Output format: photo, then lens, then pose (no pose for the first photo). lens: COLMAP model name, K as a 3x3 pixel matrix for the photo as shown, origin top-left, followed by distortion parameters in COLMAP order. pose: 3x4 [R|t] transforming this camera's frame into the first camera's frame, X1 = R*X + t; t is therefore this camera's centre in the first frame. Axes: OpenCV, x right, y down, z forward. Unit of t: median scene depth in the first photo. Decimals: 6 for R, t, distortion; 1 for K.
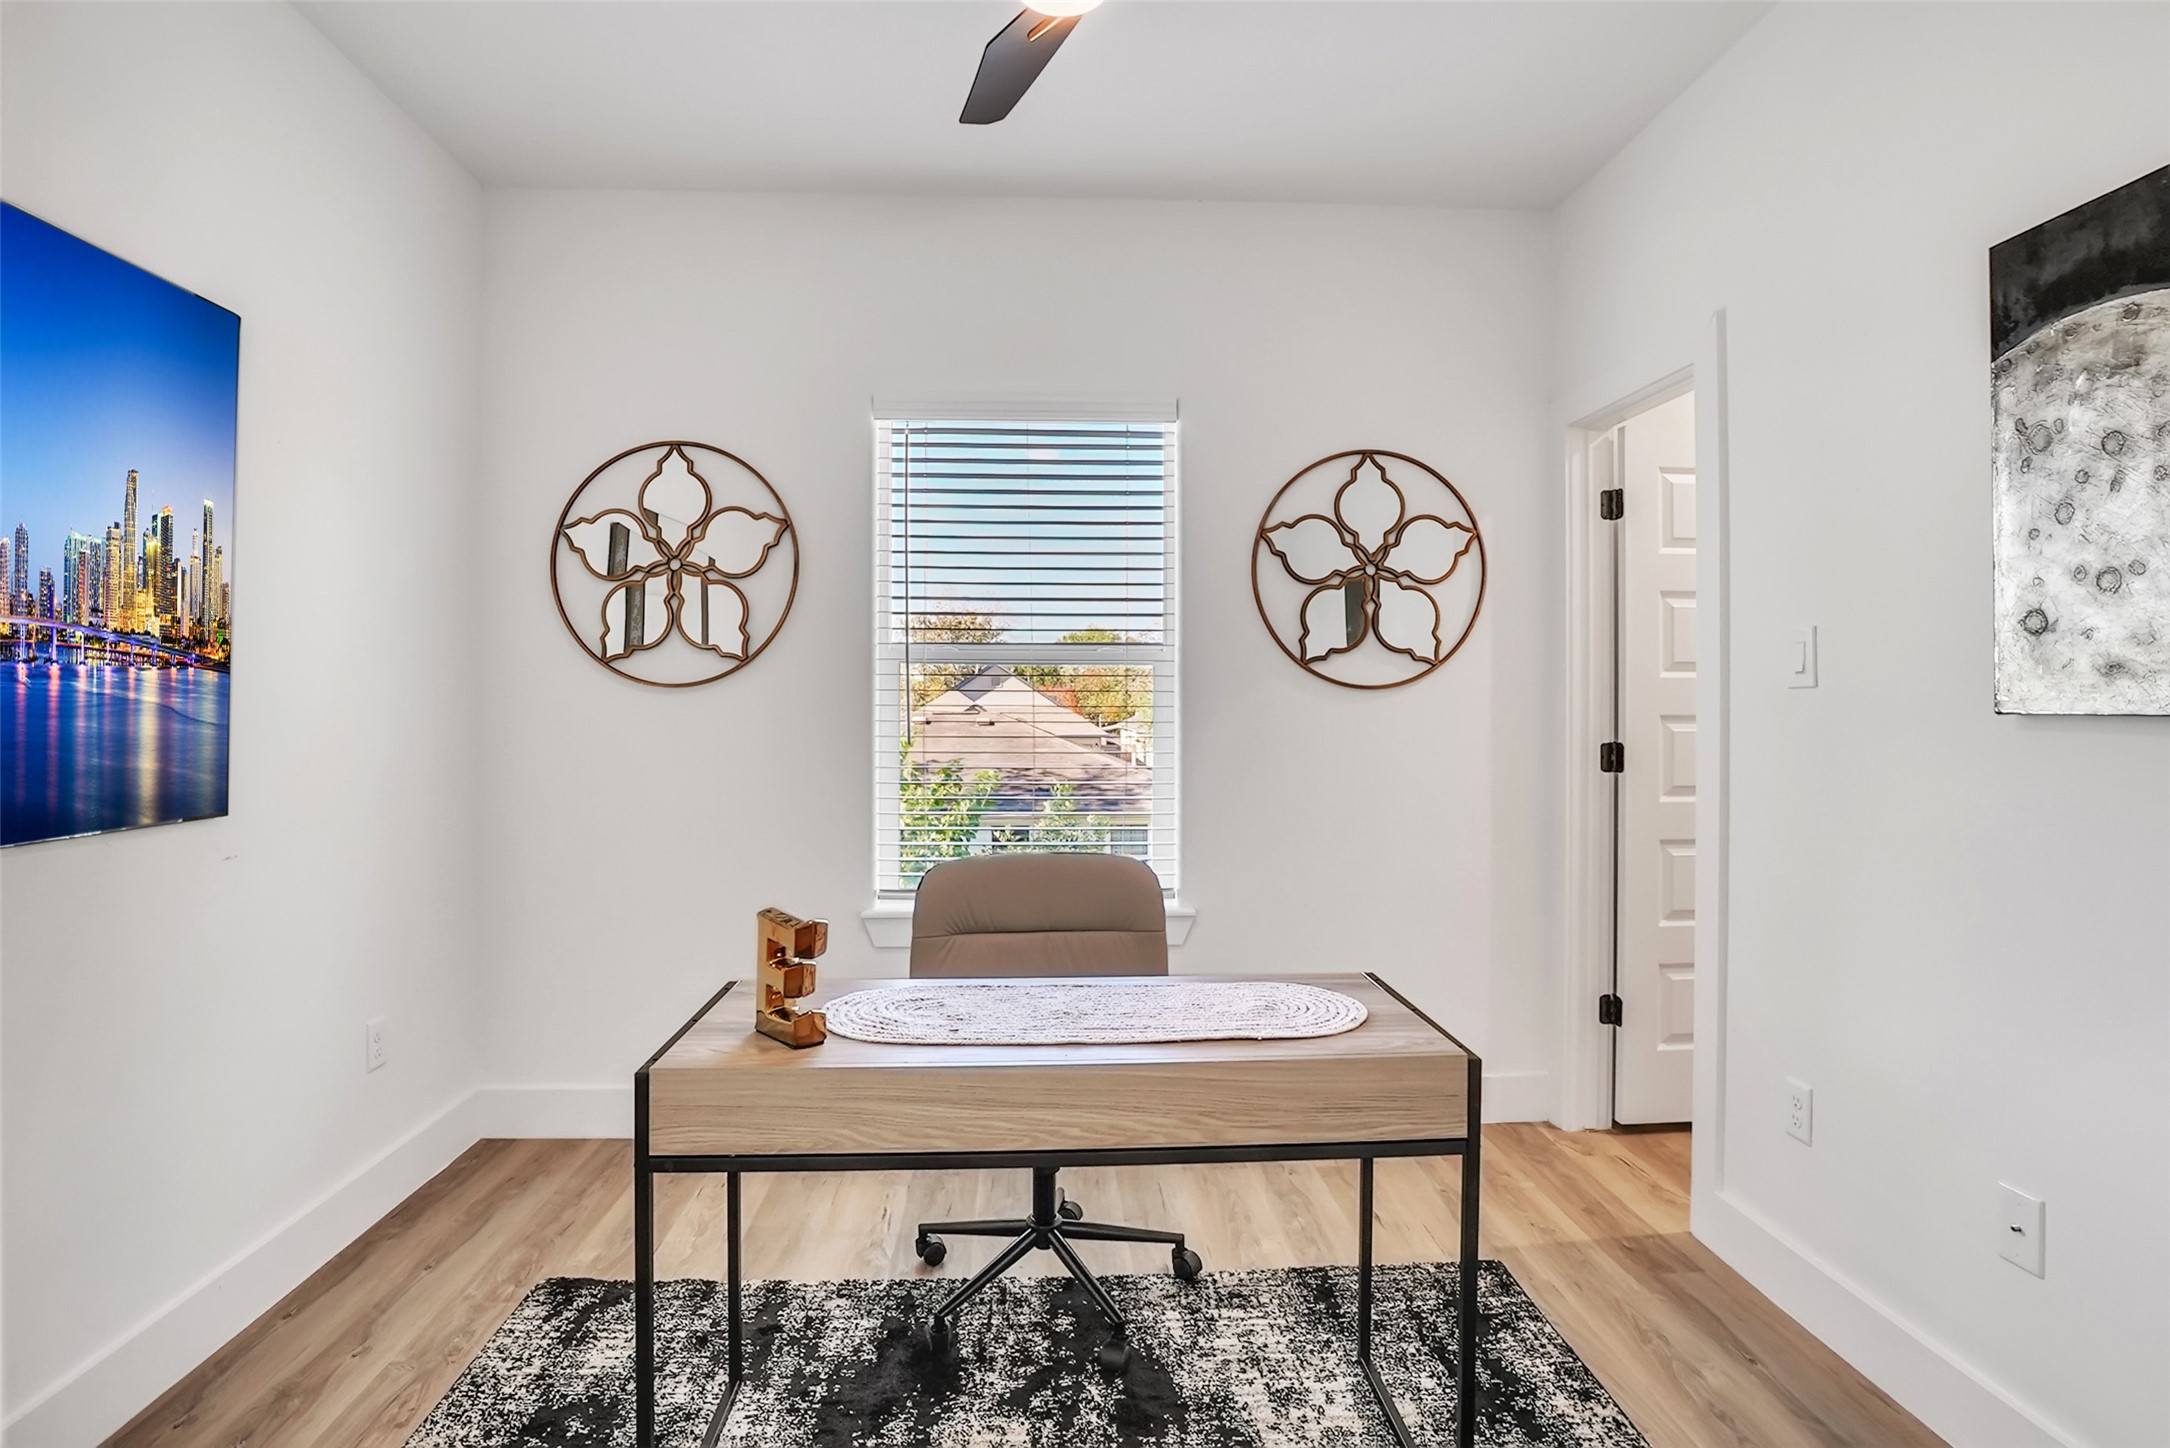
lens RADIAL K [[1108.1, 0, 1088.6], [0, 1108.1, 713.1], [0, 0, 1]] dist [-0.029430, 0.007229]
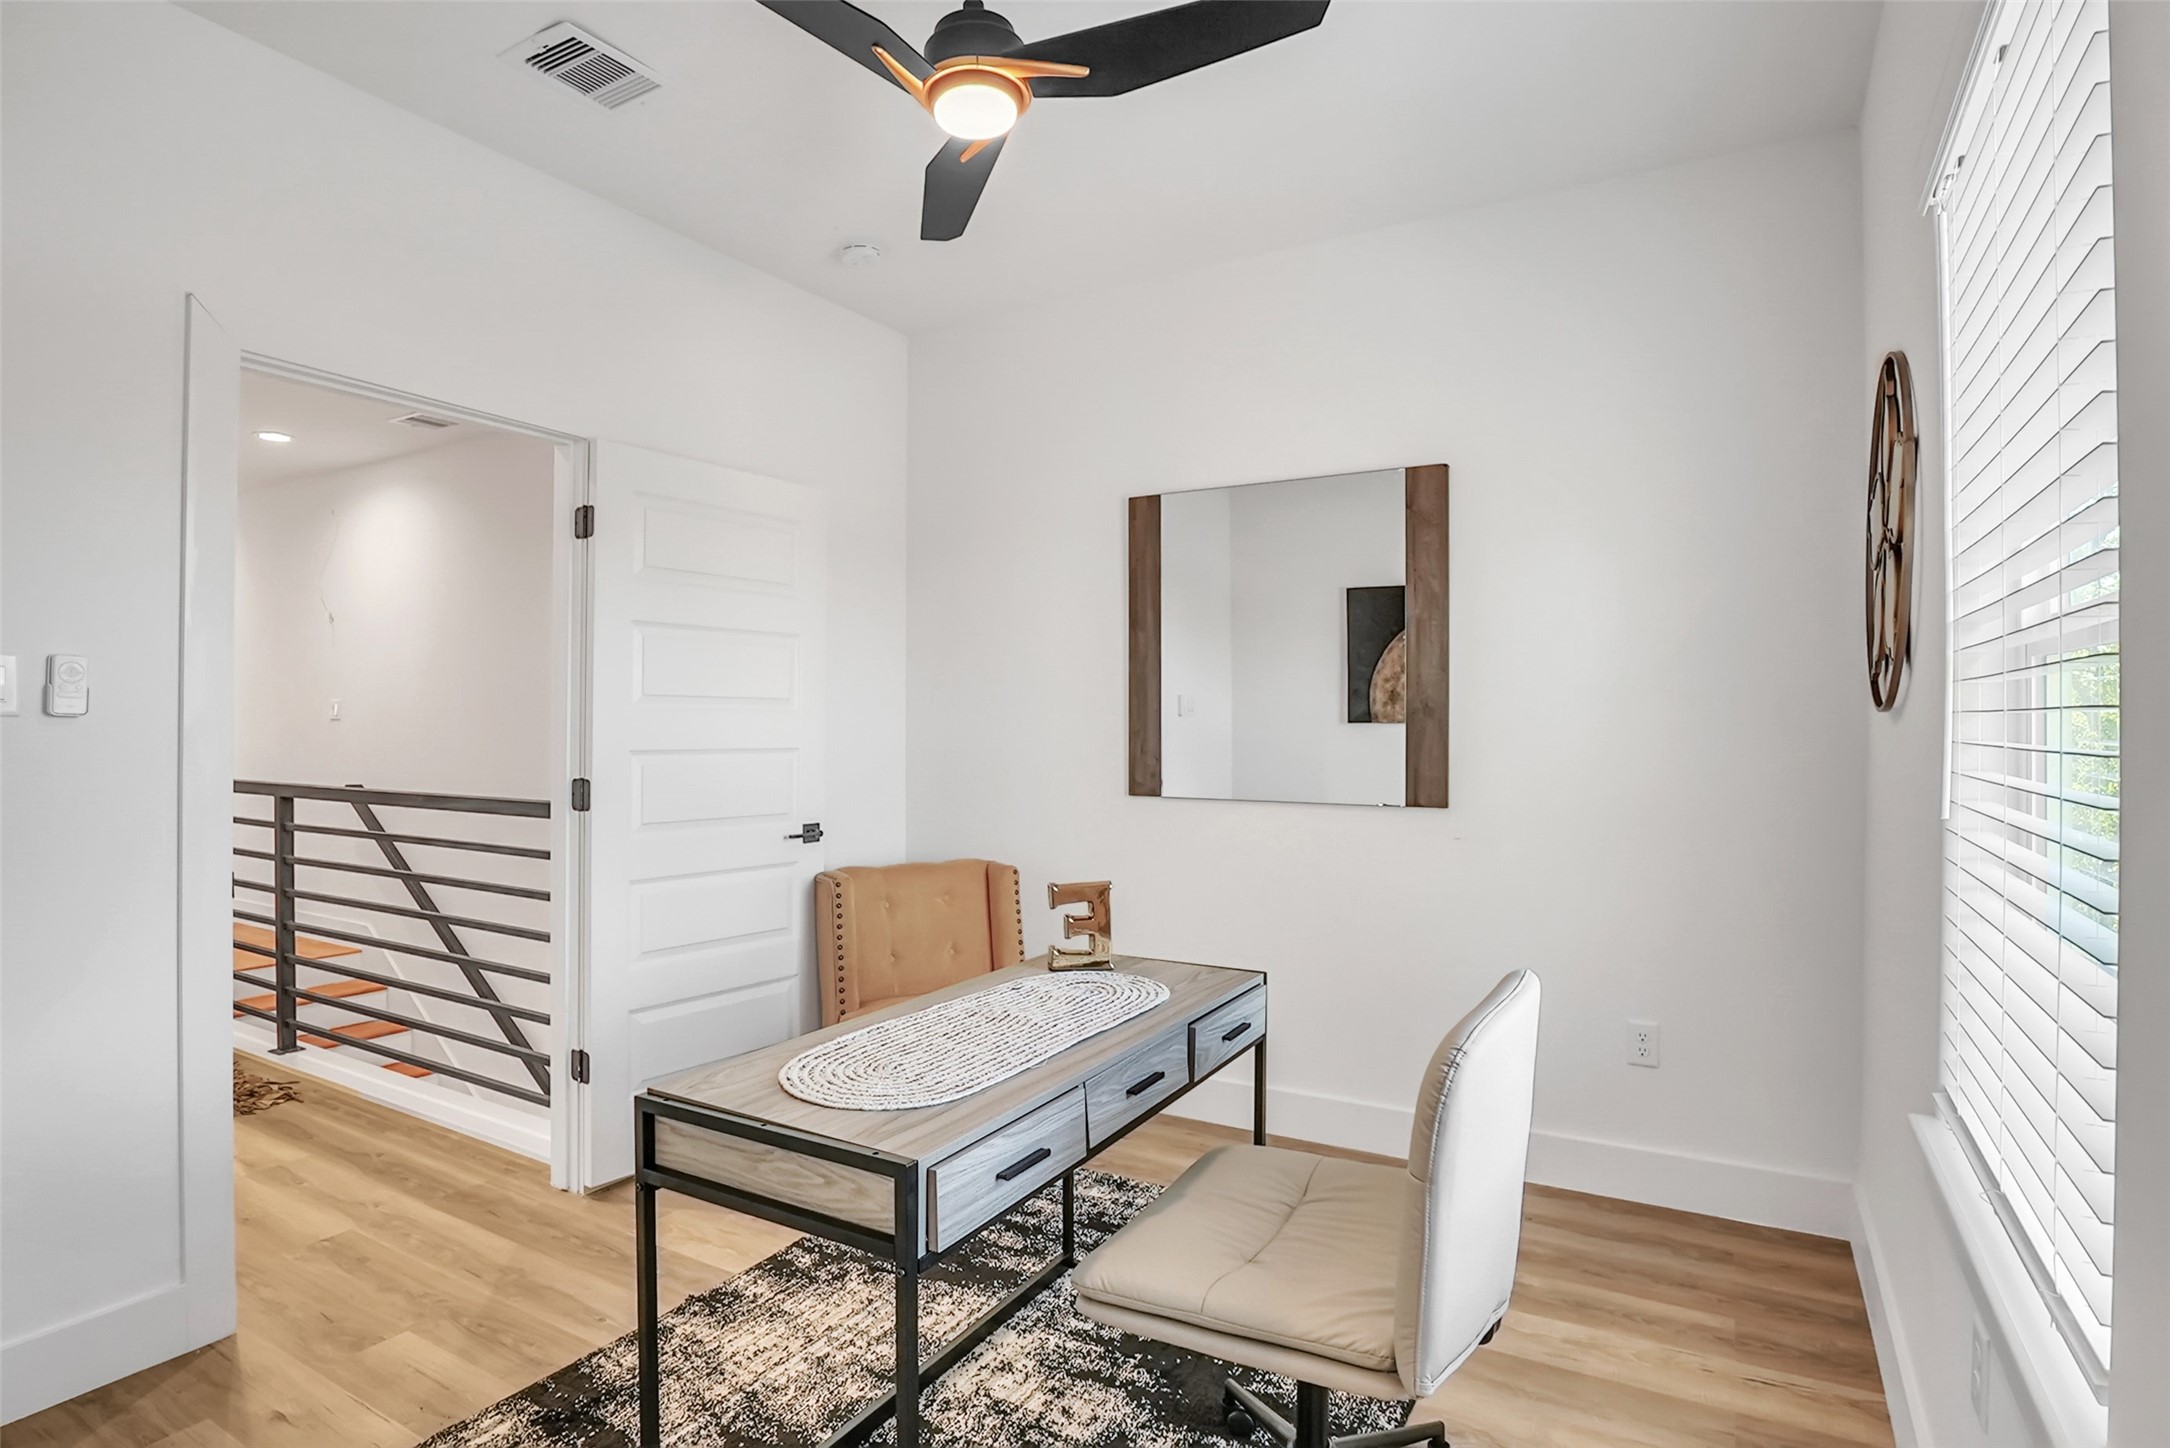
lens RADIAL K [[1108.1, 0, 1088.1], [0, 1108.1, 725.1], [0, 0, 1]] dist [-0.029430, 0.007229]
pose [[-0.556749, -0.004310, -0.830670, 1.037374], [-0.001879, 0.999991, -0.003929, -0.032096], [0.830679, -0.000627, -0.556751, 2.038899]]
